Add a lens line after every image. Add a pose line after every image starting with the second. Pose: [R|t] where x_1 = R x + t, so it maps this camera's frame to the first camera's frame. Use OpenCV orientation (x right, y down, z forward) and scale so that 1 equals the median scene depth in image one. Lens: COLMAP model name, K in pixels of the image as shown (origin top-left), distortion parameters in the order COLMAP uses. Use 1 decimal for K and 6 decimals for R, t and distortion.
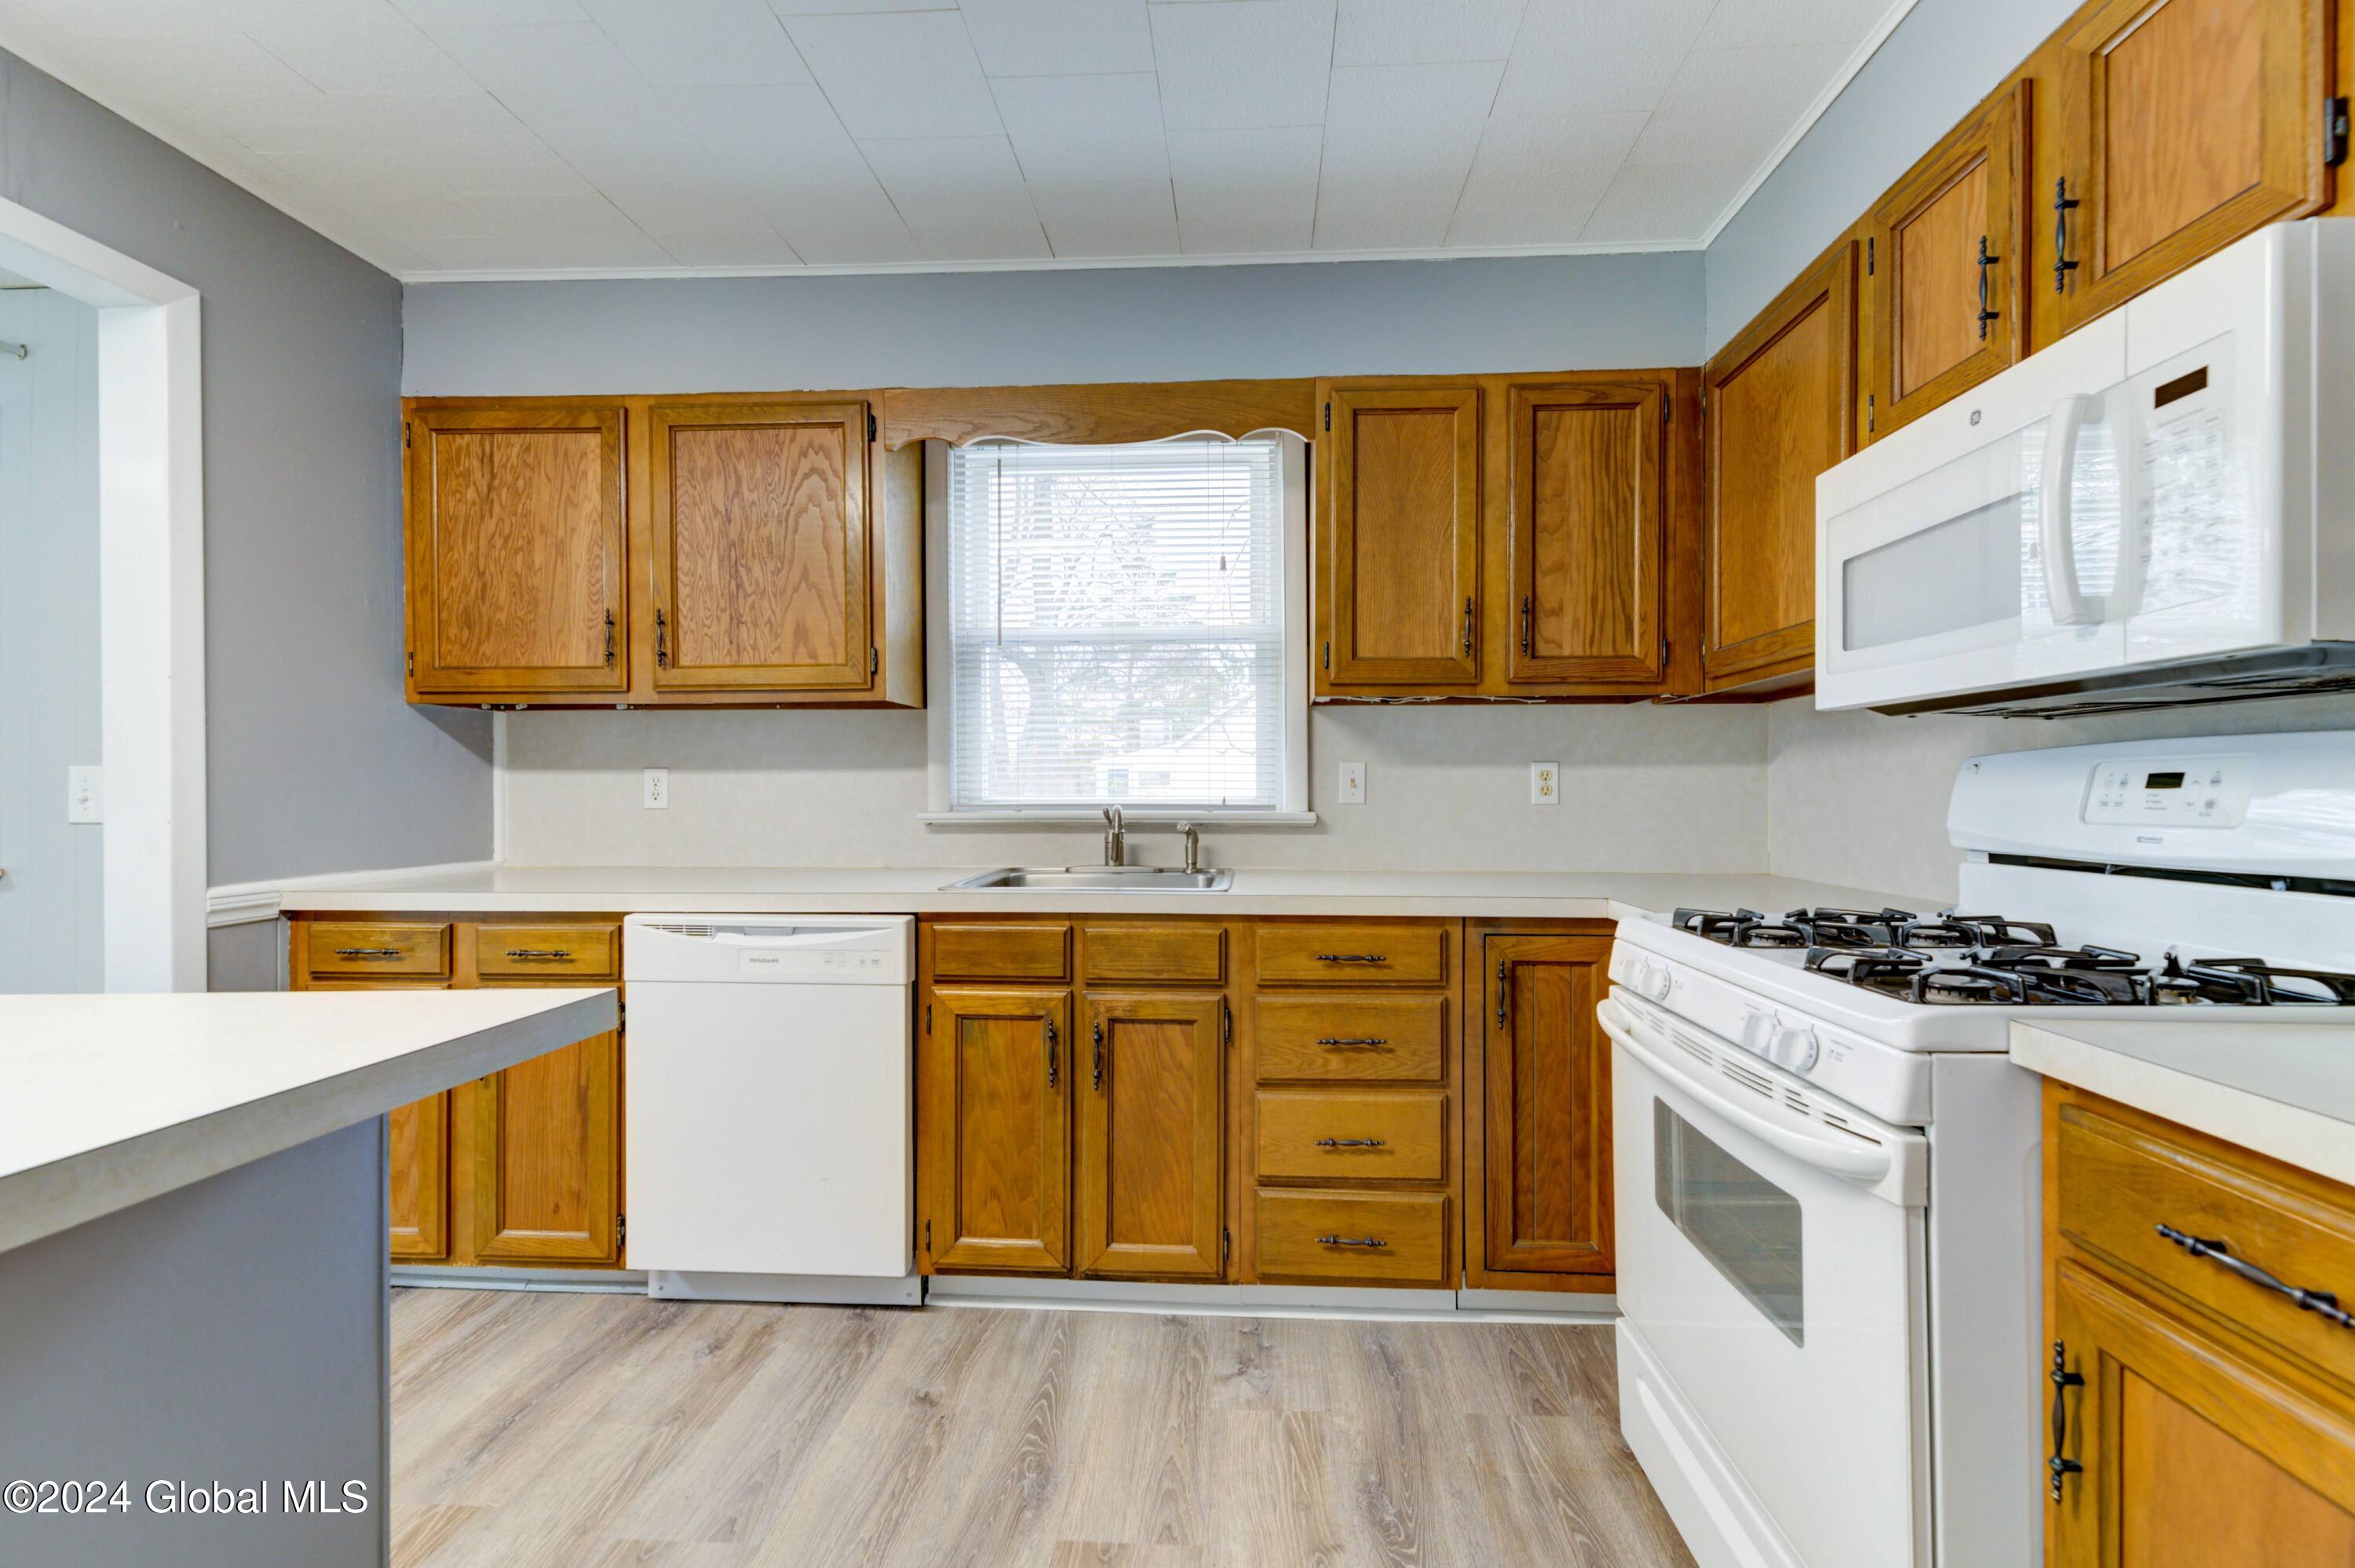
lens RADIAL K [[998.3, 0, 1182.3], [0, 998.3, 795.7], [0, 0, 1]] dist [0.011908, -0.000113]
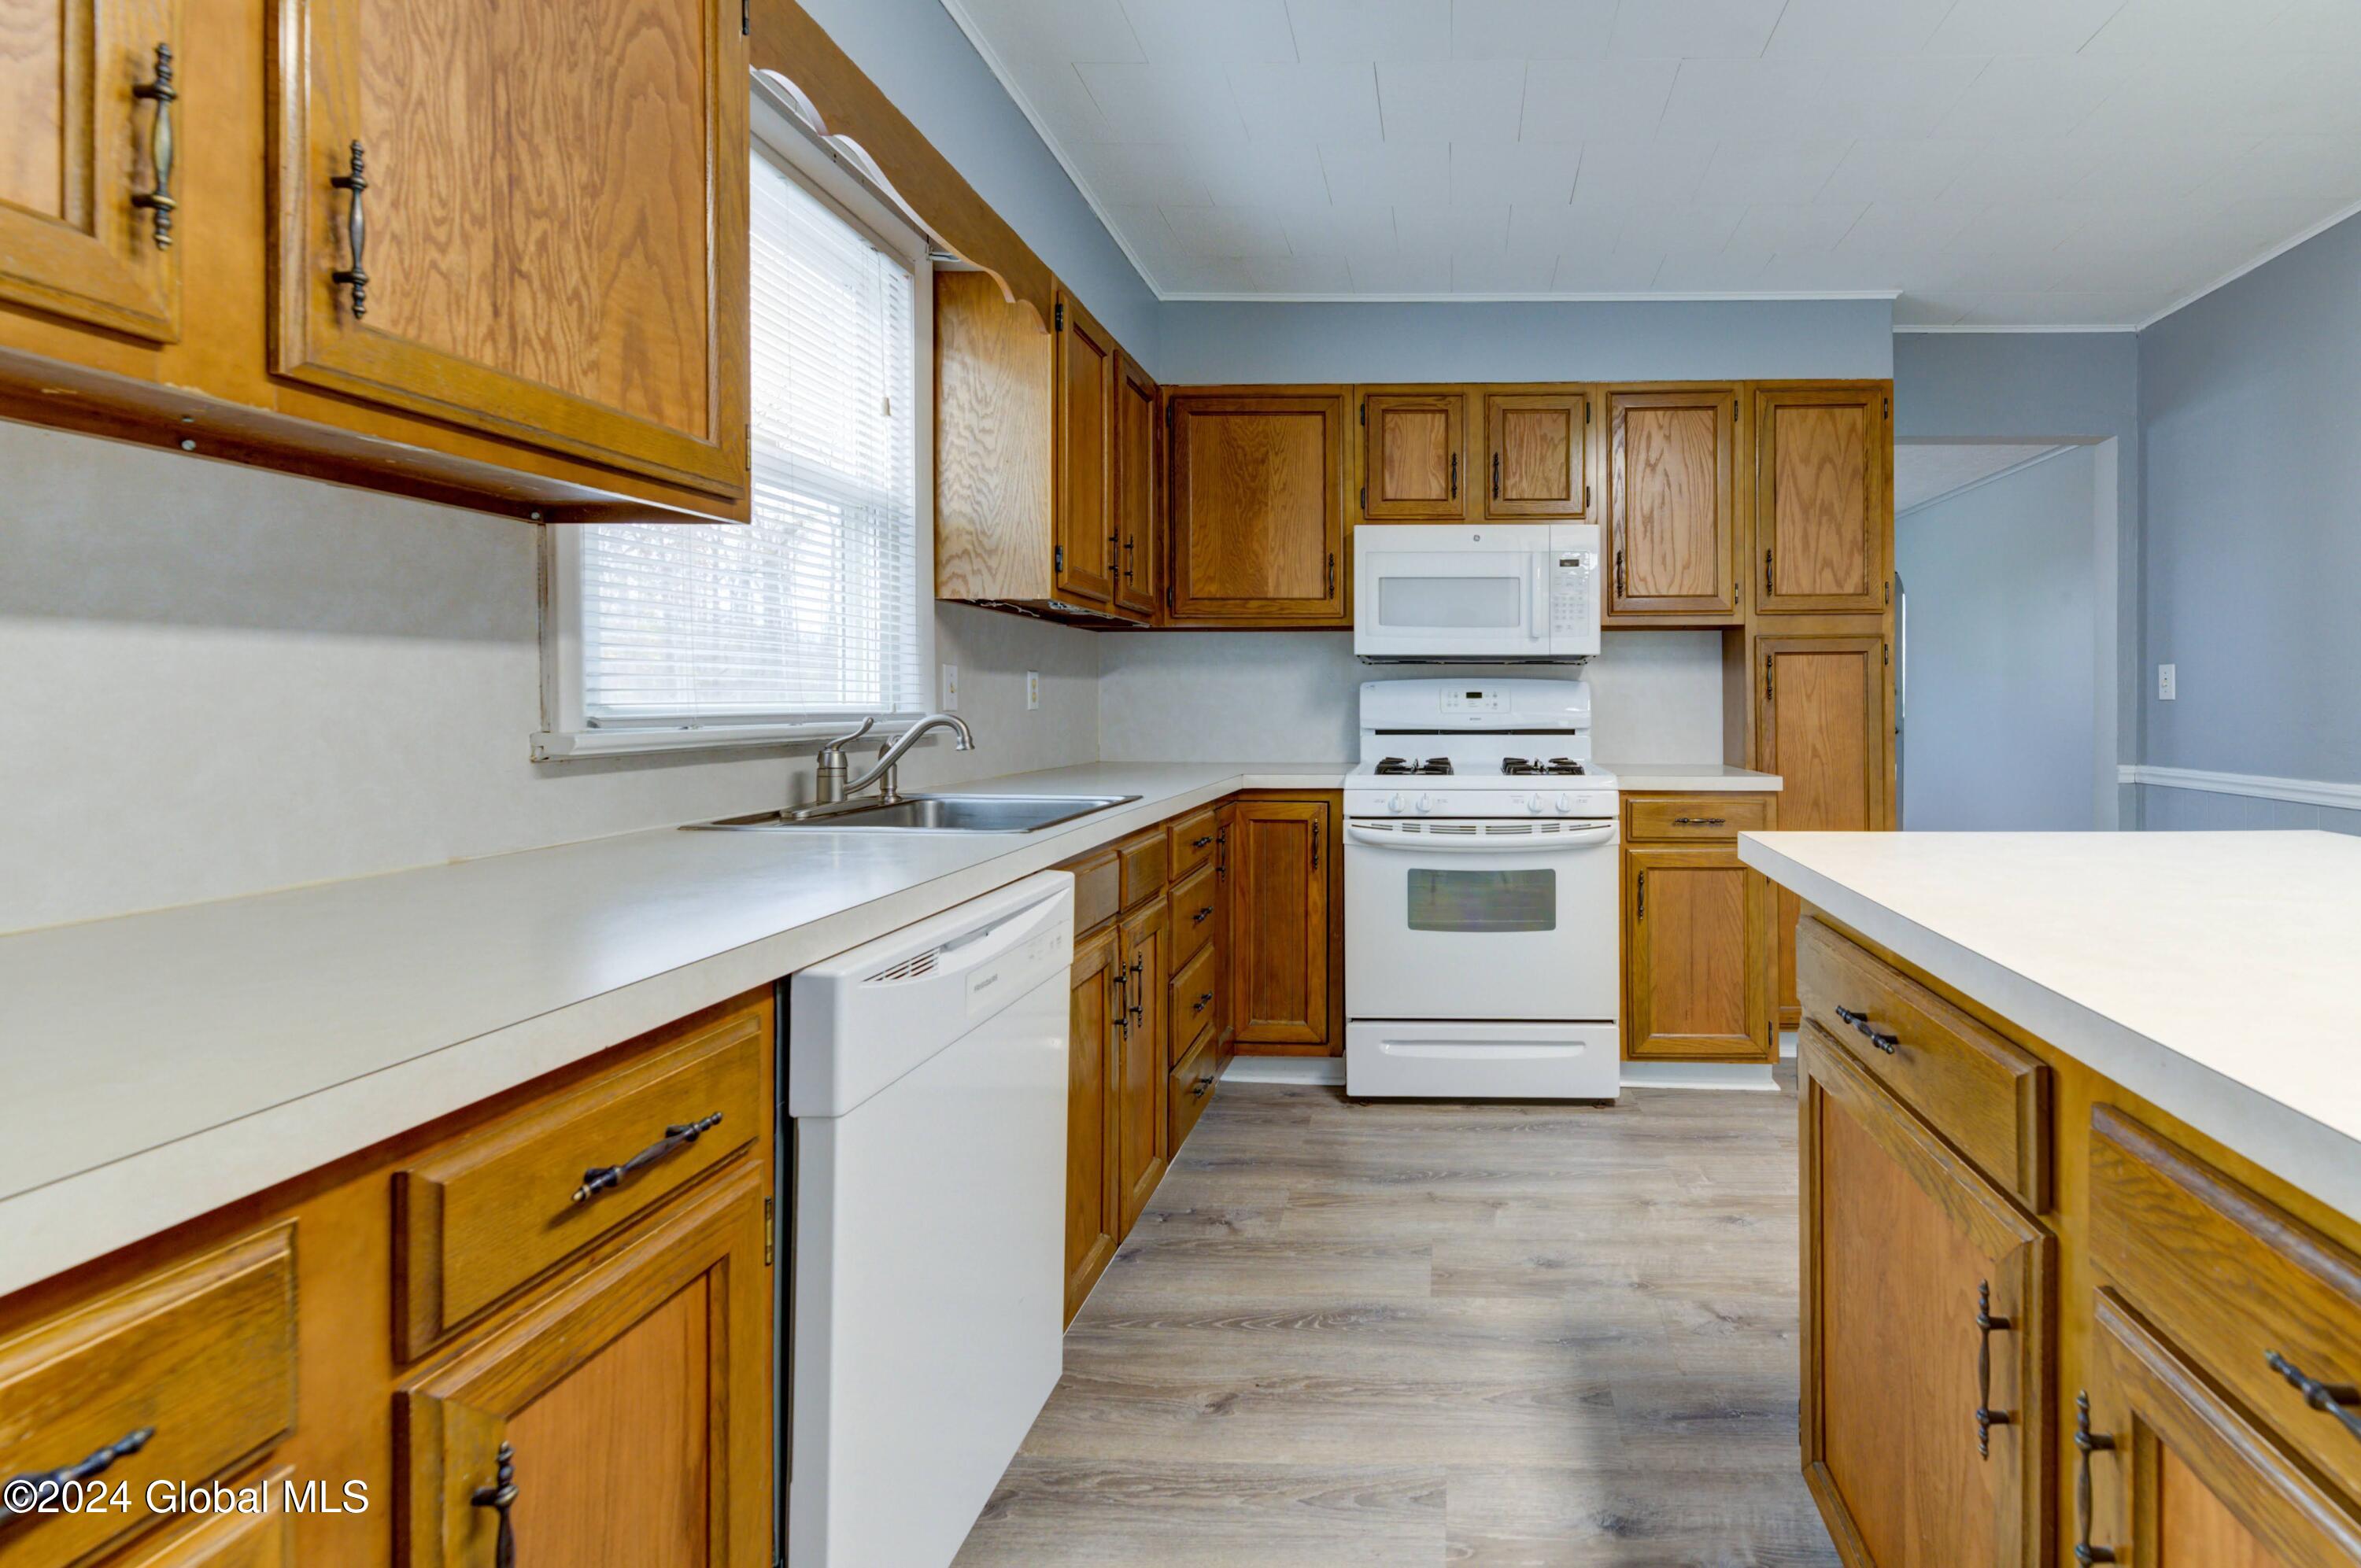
lens RADIAL K [[1068.1, 0, 1462.4], [0, 1068.1, 702.2], [0, 0, 1]] dist [-0.000151, -0.000156]
pose [[-0.069269, -0.000126, 0.997598, -1.128533], [0.001367, 0.999999, 0.000221, 0.001039], [-0.997597, 0.001379, -0.069269, 0.818645]]
